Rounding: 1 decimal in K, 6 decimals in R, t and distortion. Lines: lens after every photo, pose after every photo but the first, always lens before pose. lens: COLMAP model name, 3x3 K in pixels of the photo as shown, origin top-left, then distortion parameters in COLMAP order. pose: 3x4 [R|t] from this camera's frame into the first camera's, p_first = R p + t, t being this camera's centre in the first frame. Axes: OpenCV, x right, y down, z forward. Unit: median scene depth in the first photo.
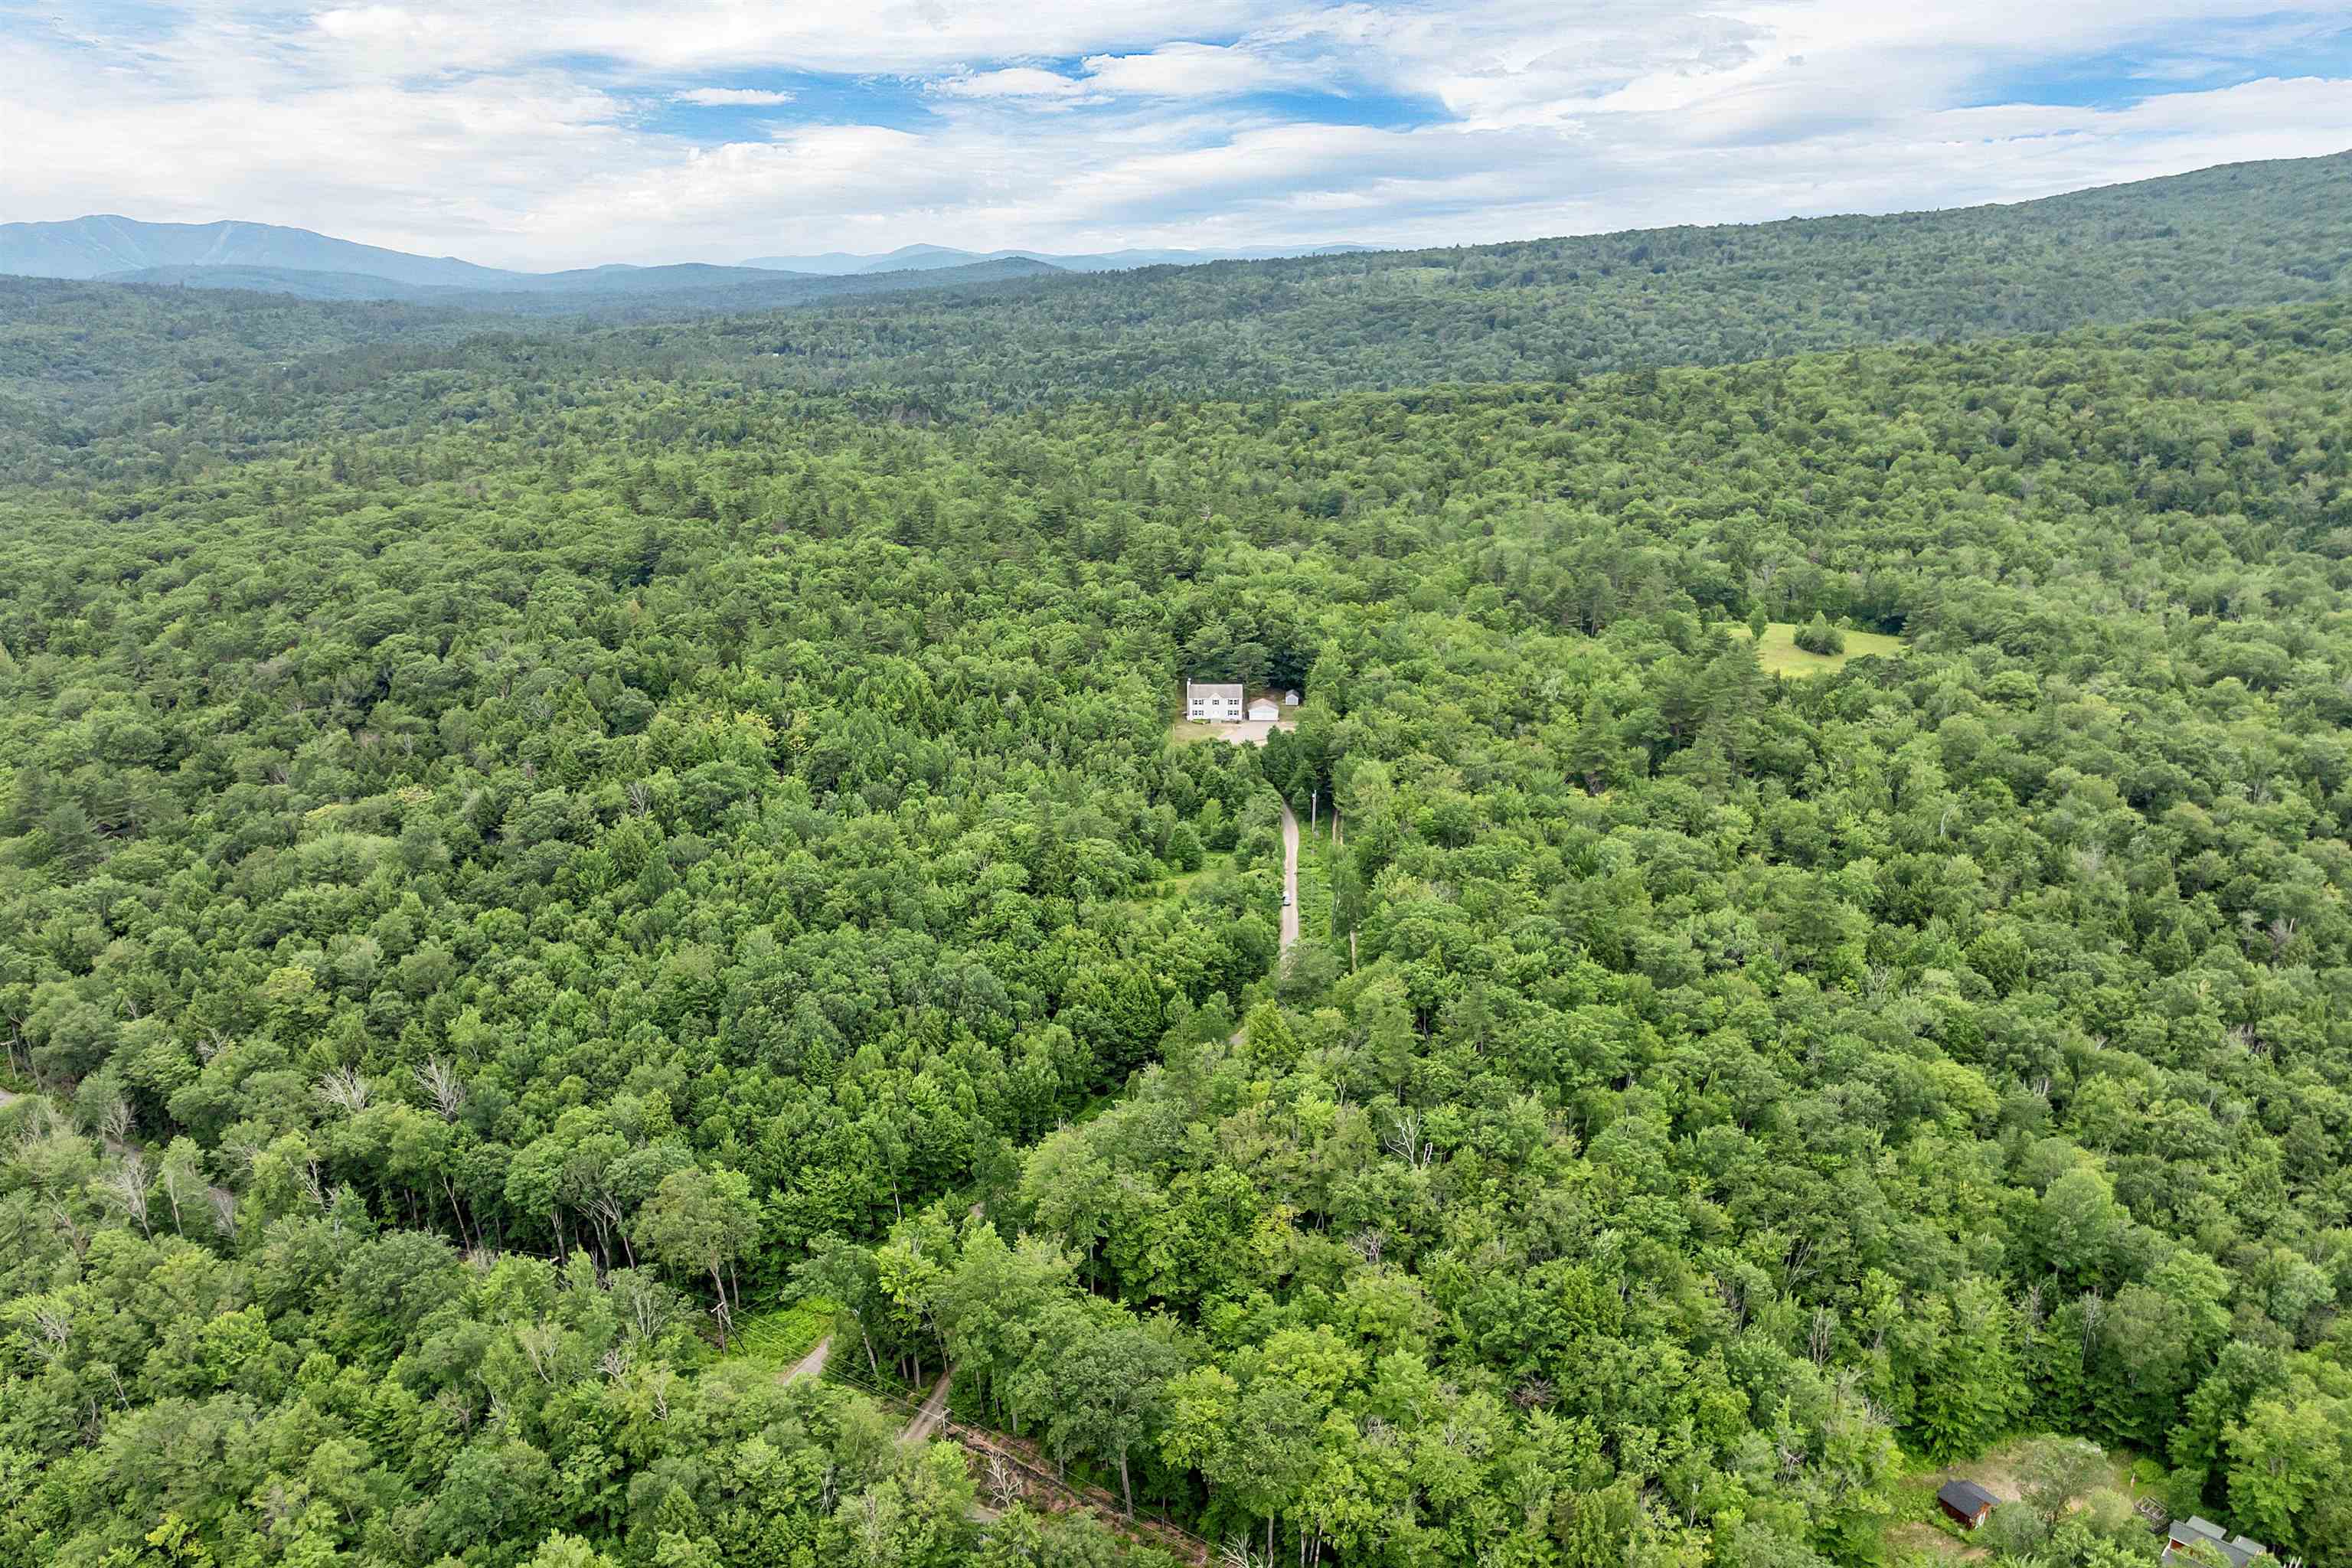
lens RADIAL K [[1704.5, 0, 1173.8], [0, 1704.5, 790.1], [0, 0, 1]] dist [-0.044762, 0.007120]
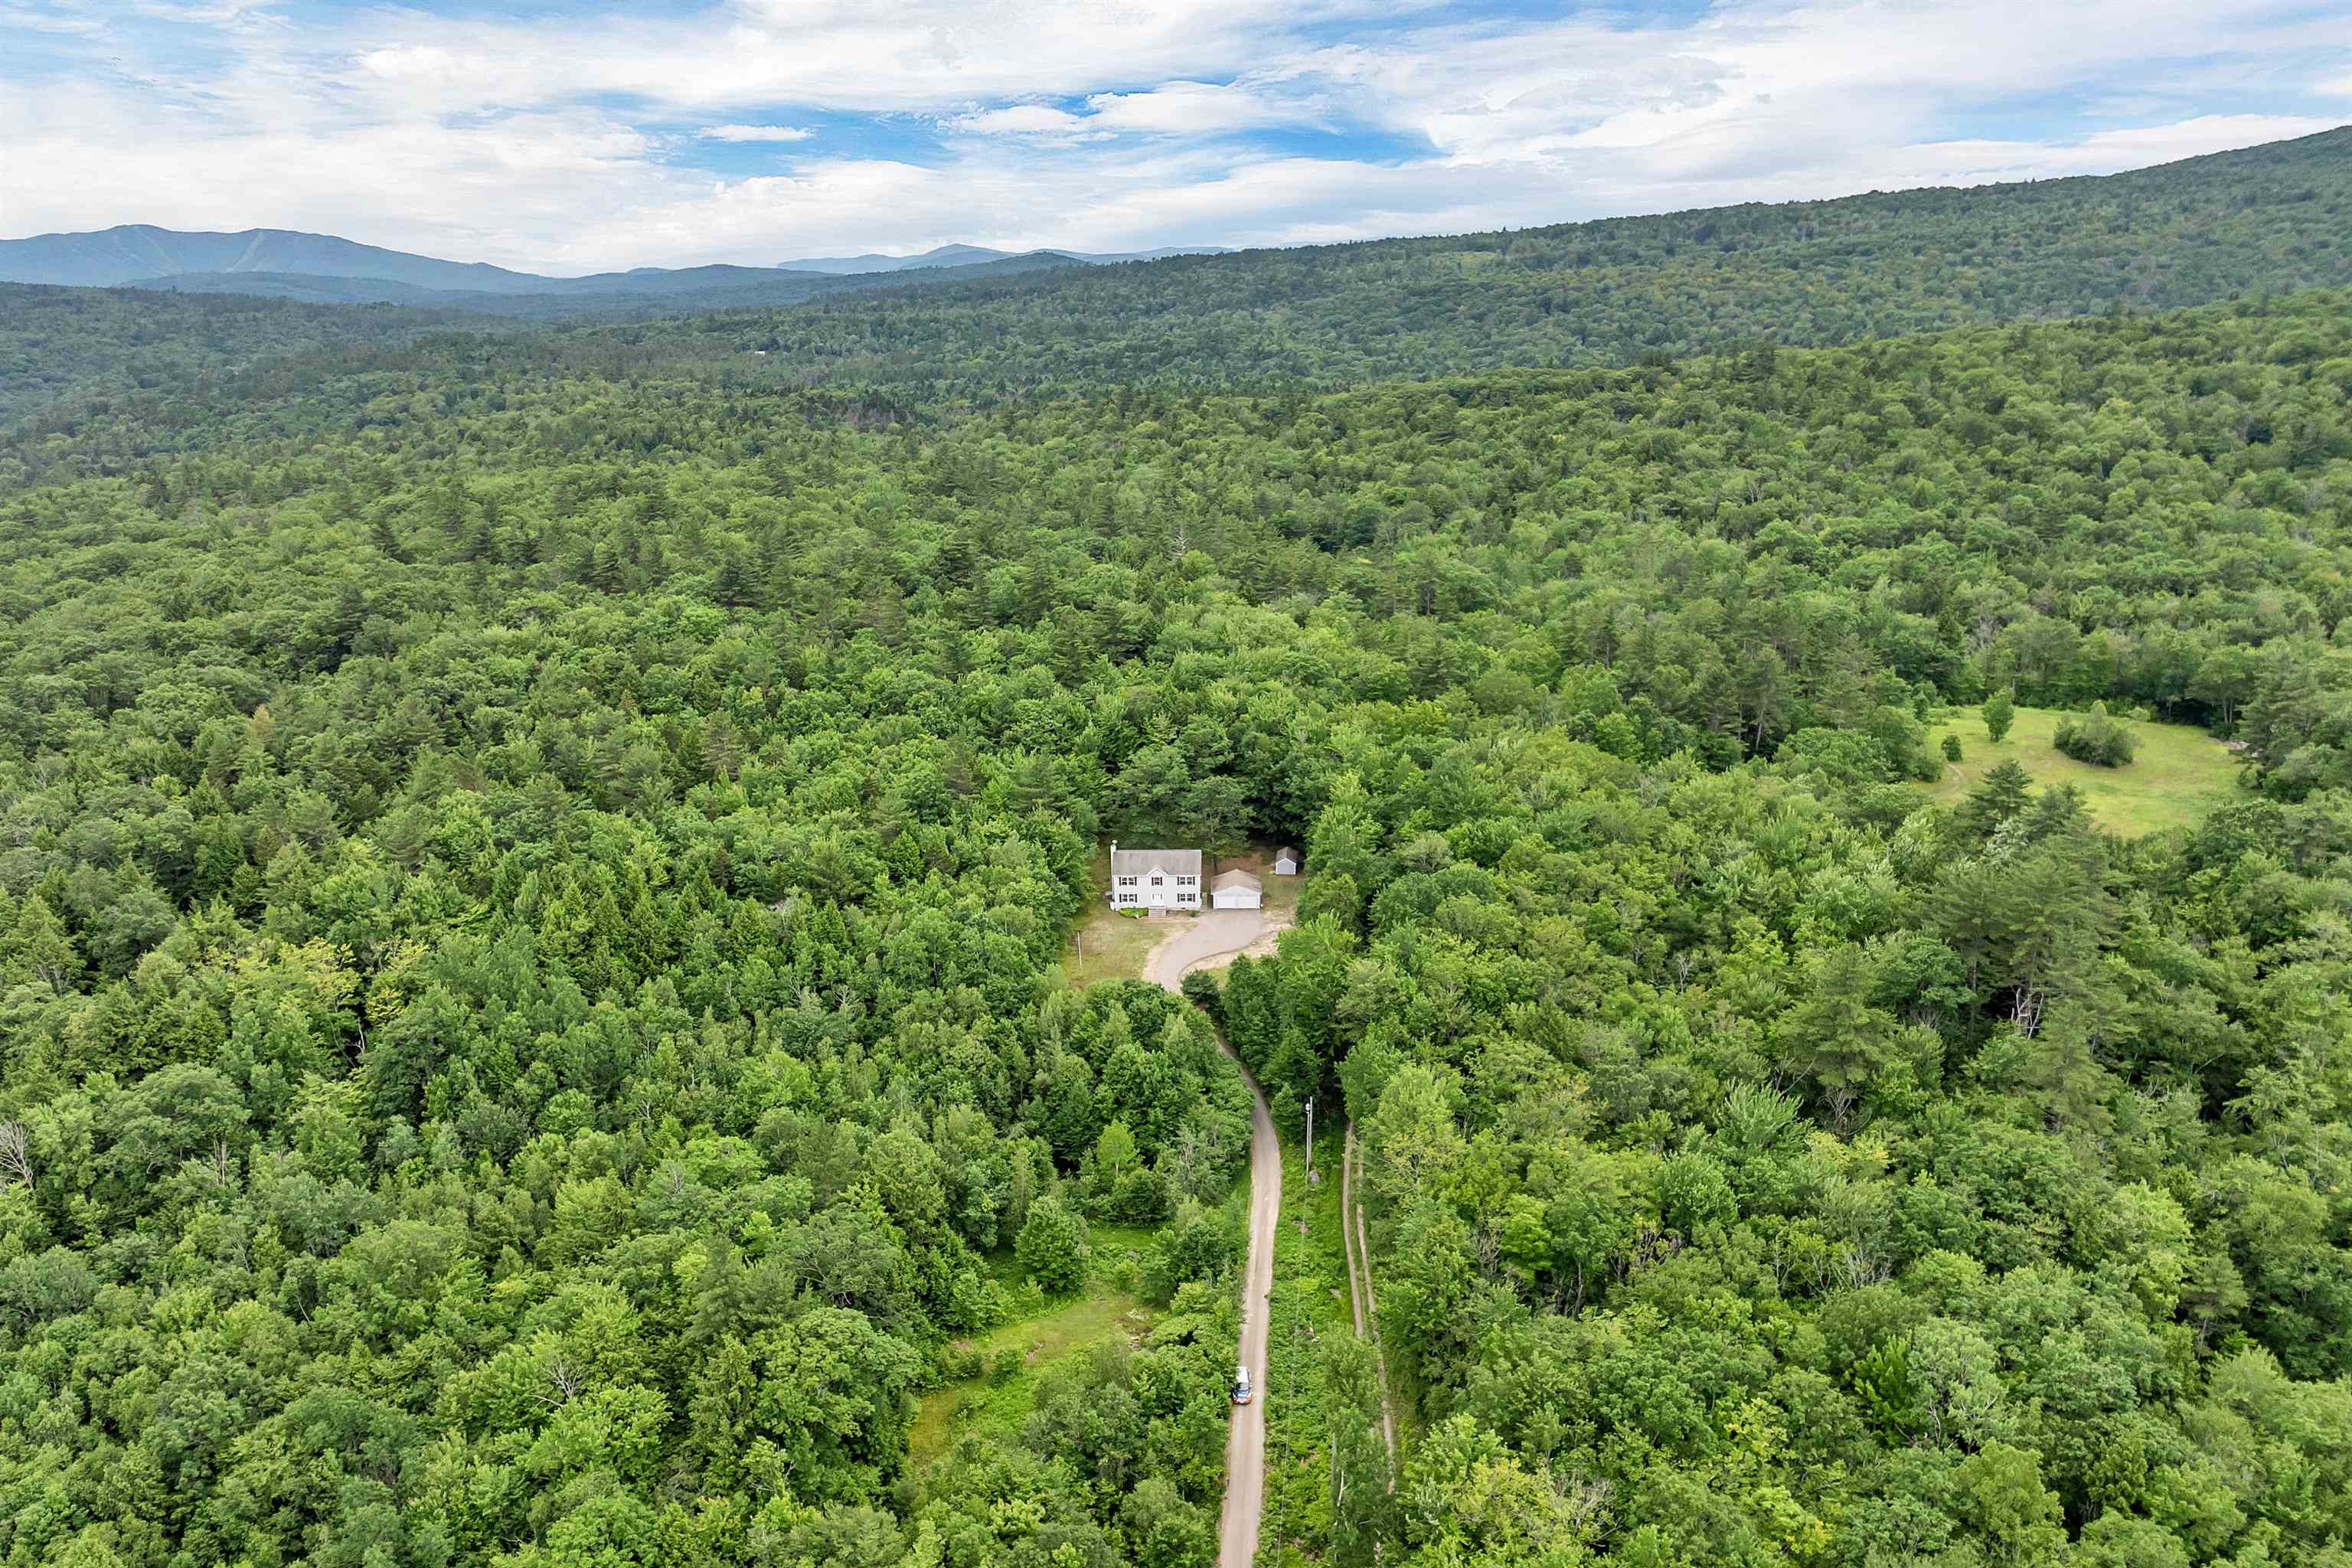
lens RADIAL K [[1704.5, 0, 1178.8], [0, 1704.5, 778.3], [0, 0, 1]] dist [-0.044762, 0.007120]
pose [[0.999730, -0.005601, -0.022530, 0.034768], [0.005458, 0.999965, -0.006413, -0.063623], [0.022565, 0.006288, 0.999726, 0.296723]]
